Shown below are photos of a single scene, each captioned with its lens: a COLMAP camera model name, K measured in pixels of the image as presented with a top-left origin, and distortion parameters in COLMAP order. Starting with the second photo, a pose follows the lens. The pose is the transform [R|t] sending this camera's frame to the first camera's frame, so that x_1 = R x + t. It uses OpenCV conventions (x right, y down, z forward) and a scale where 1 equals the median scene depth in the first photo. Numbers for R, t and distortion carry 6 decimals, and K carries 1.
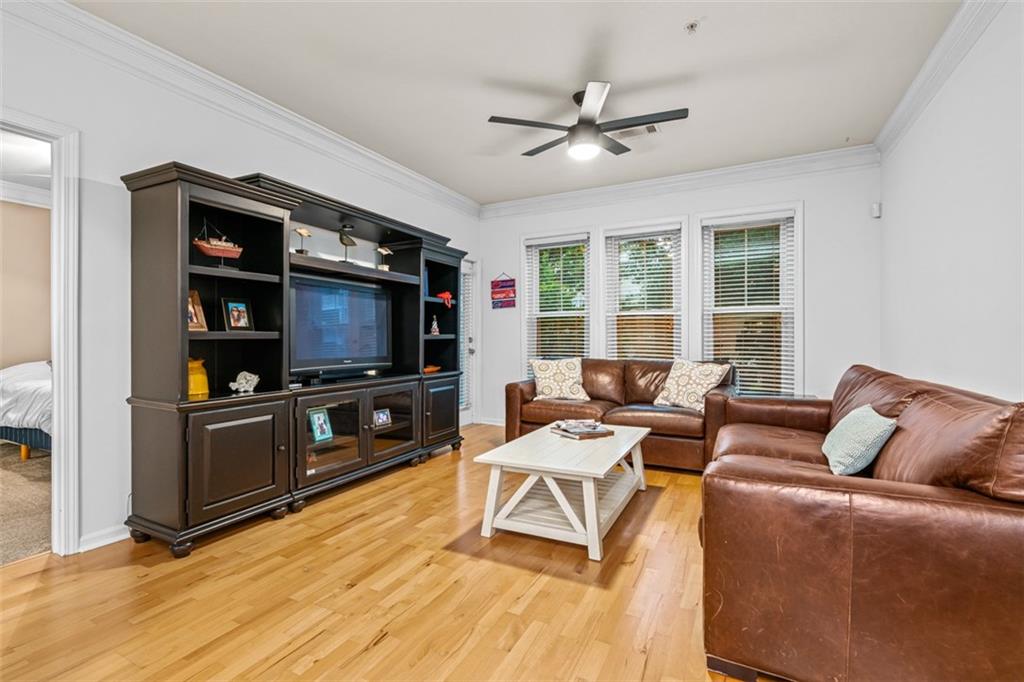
lens RADIAL K [[474.1, 0, 496.7], [0, 474.1, 338.5], [0, 0, 1]] dist [-0.000364, -0.000089]
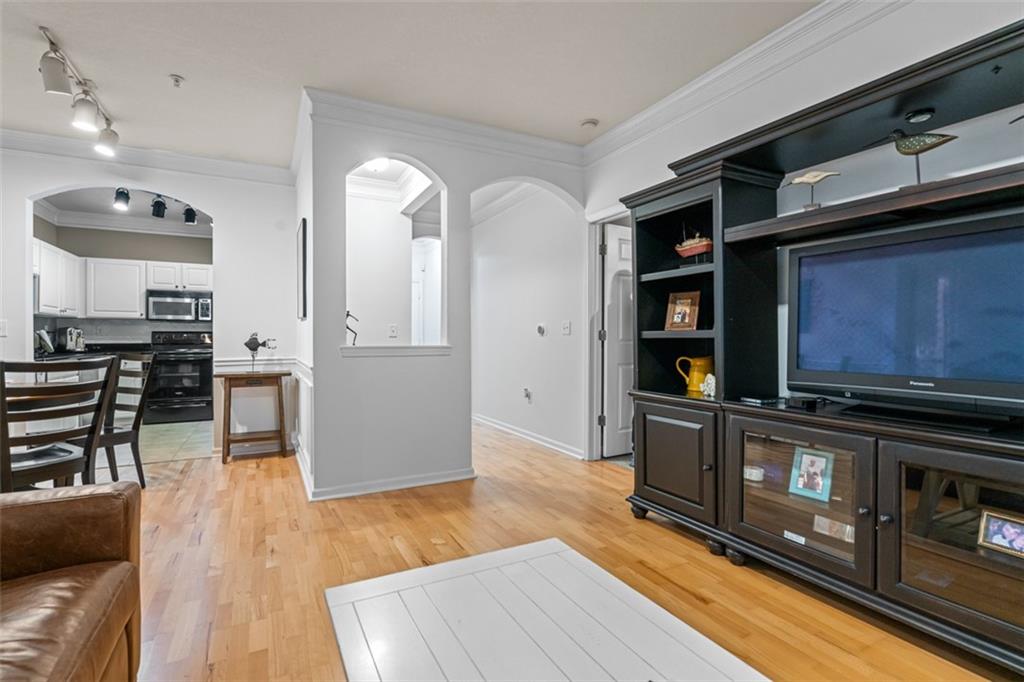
lens RADIAL K [[474.1, 0, 496.7], [0, 474.1, 338.5], [0, 0, 1]] dist [-0.000364, -0.000089]
pose [[-0.568314, 0.001051, -0.822811, 0.452730], [-0.003939, 0.999984, 0.003998, 0.000186], [0.822802, 0.005514, -0.568301, 1.178963]]
